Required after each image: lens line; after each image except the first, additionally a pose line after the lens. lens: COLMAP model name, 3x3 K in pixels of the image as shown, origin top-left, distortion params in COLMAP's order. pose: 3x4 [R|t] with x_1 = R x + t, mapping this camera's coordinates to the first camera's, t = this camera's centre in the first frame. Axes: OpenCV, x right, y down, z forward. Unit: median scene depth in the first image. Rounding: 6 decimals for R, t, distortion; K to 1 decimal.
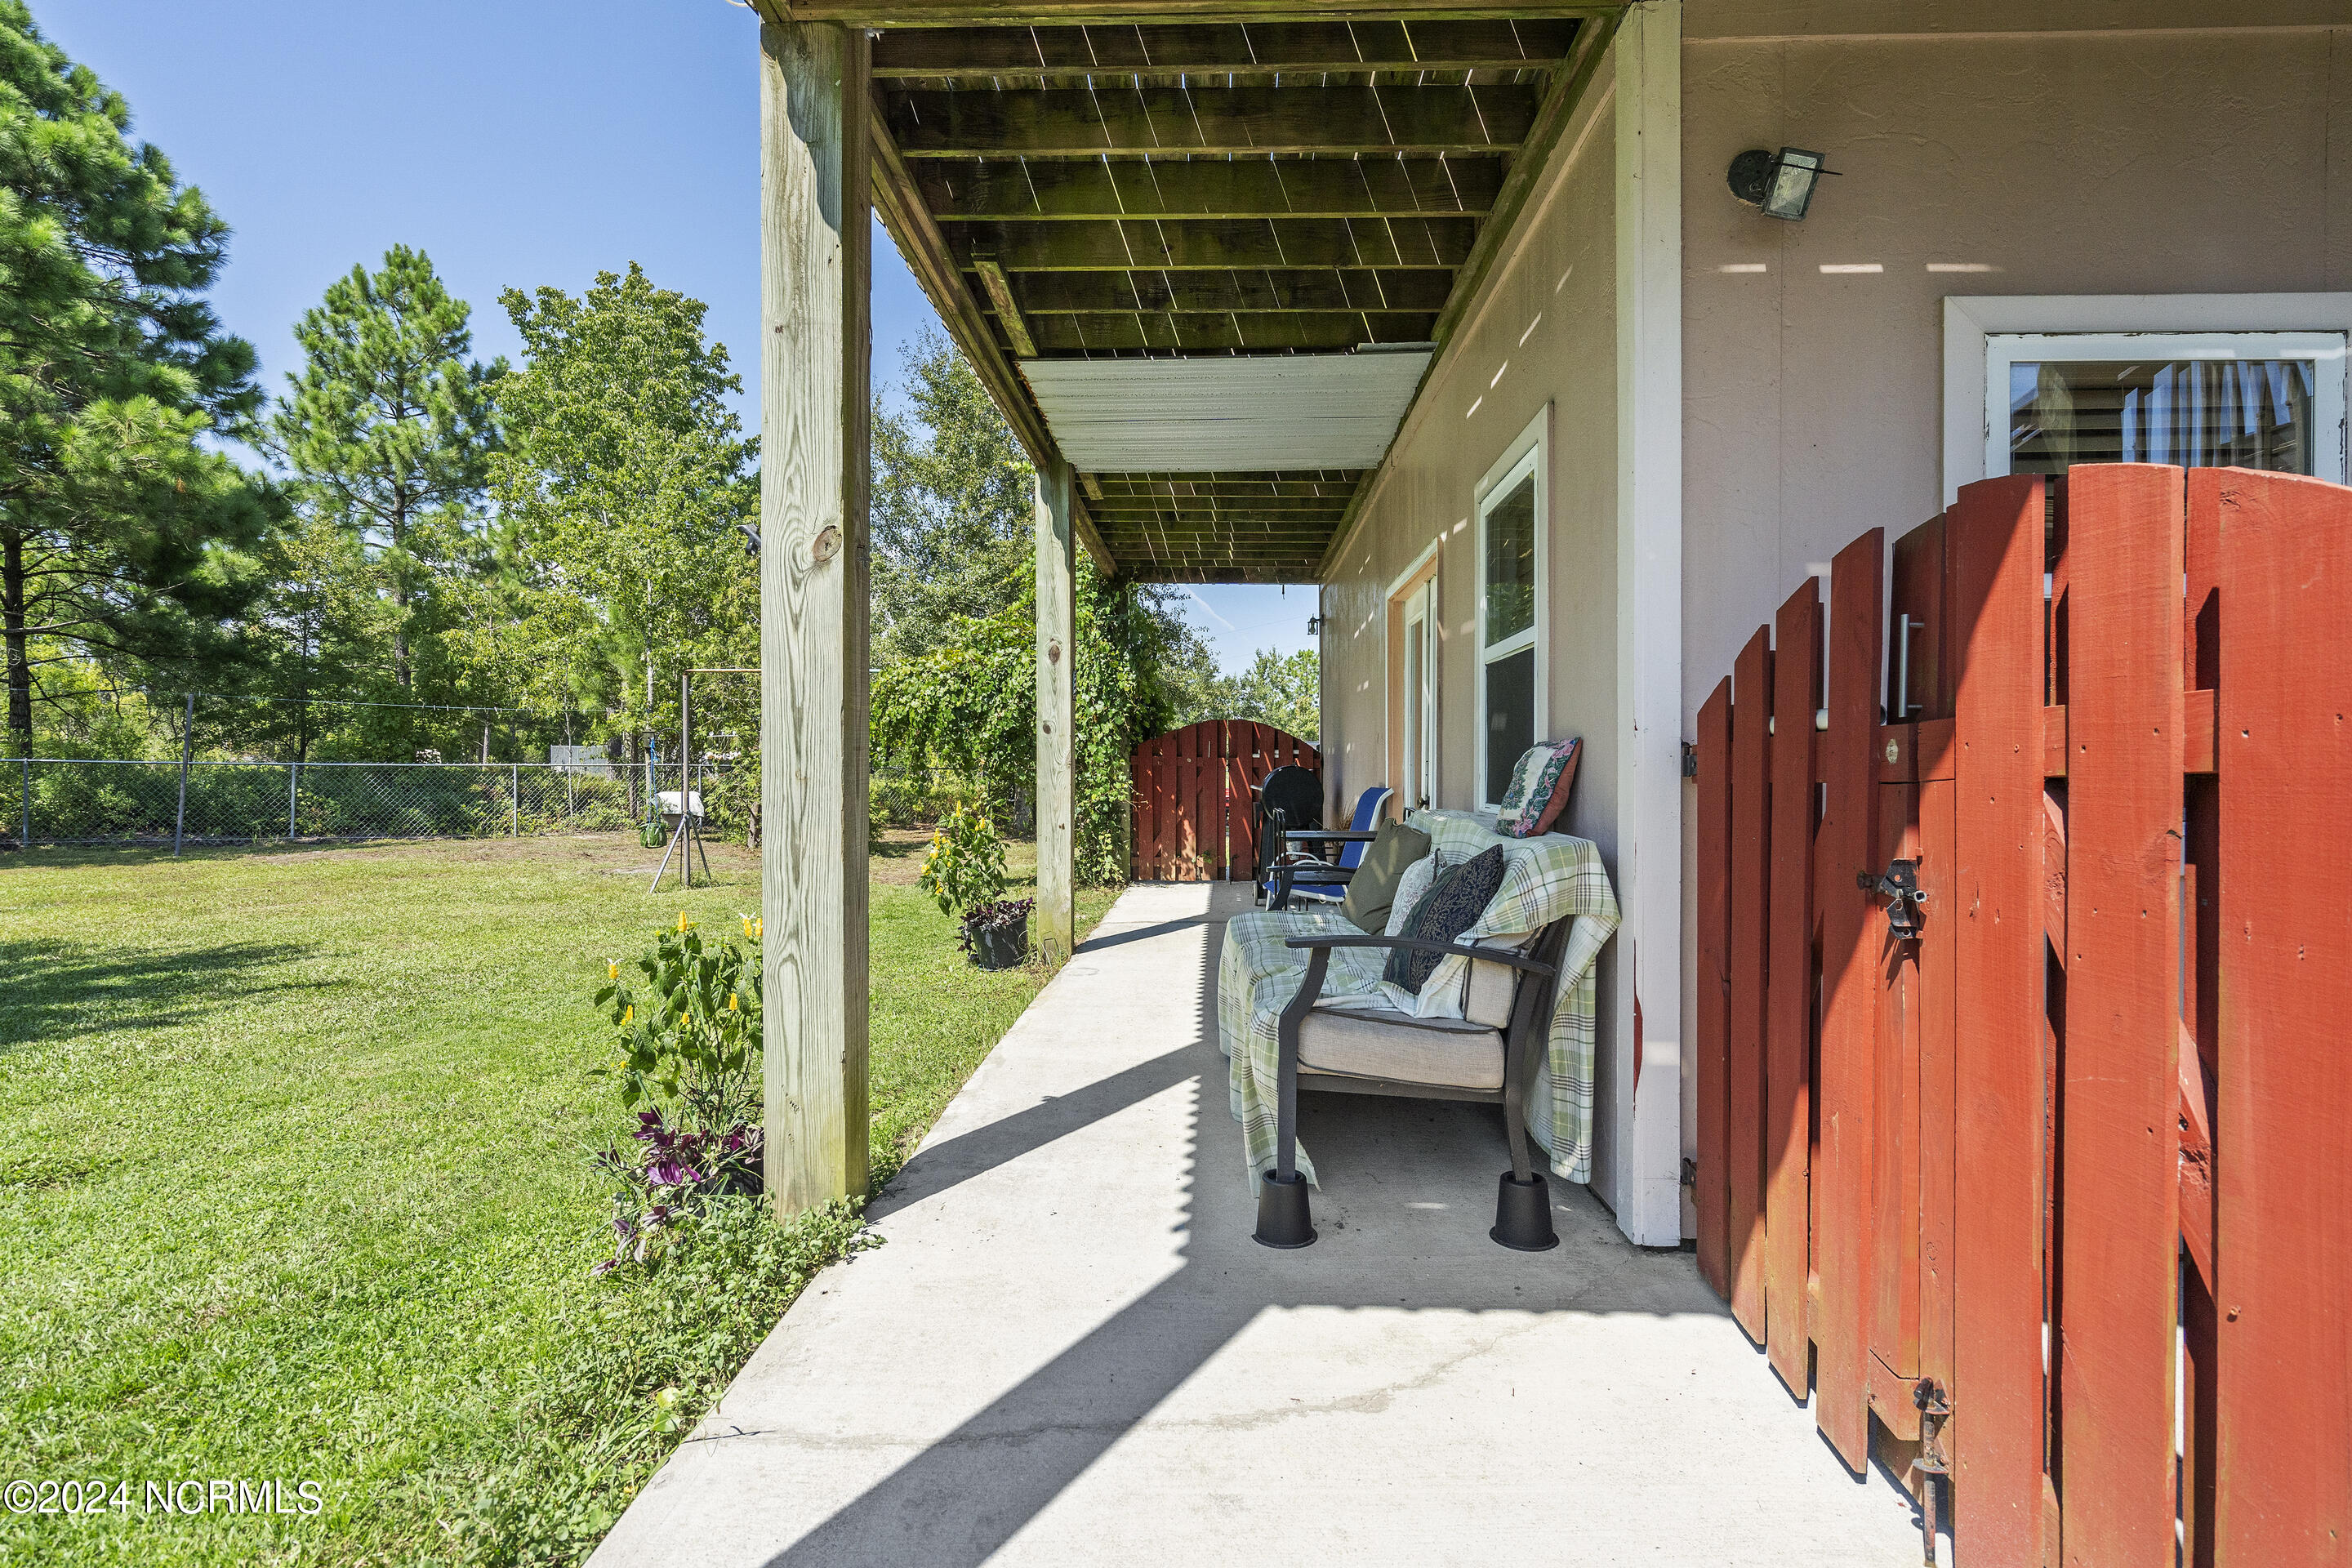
lens RADIAL K [[1126.8, 0, 1173.9], [0, 1126.8, 744.3], [0, 0, 1]] dist [-0.000372, -0.000022]
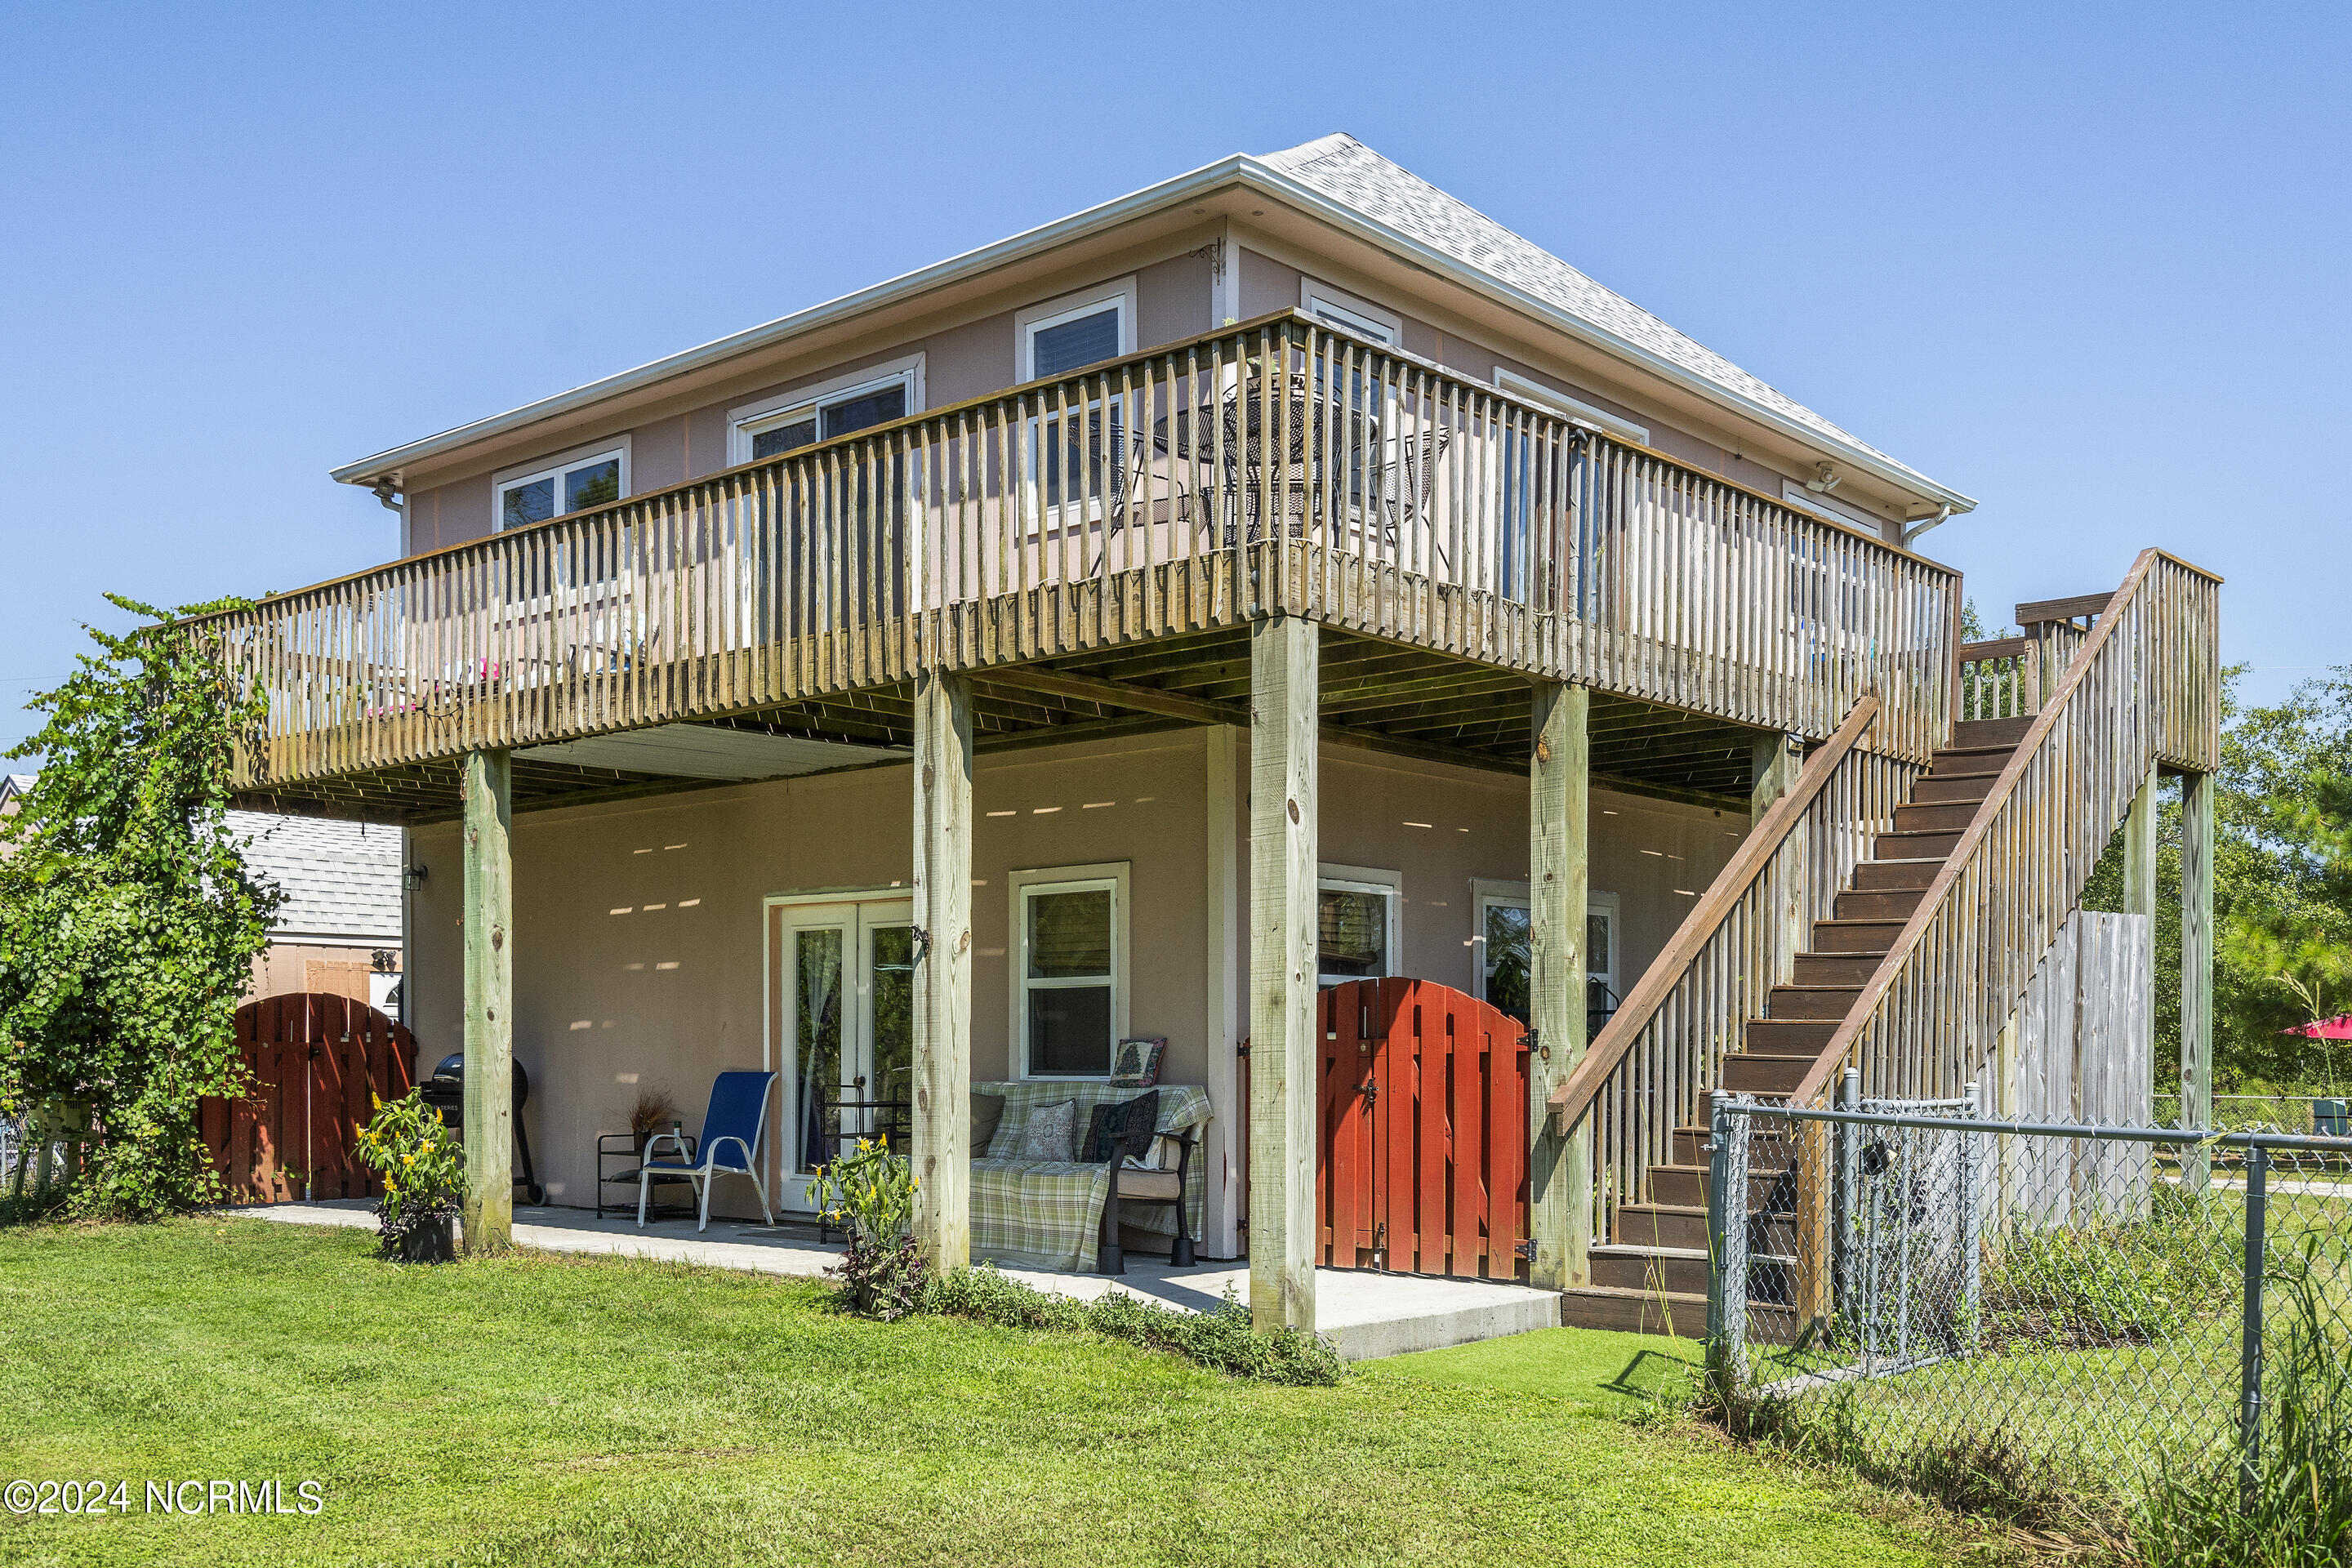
lens RADIAL K [[2155.1, 0, 1176.0], [0, 2155.1, 784.0], [0, 0, 1]] dist [0.091962, 0.002187]
pose [[0.628412, 0.093764, 0.772209, -3.034397], [-0.015182, 0.993998, -0.108338, -0.043327], [-0.777733, 0.056357, 0.626064, -1.691067]]
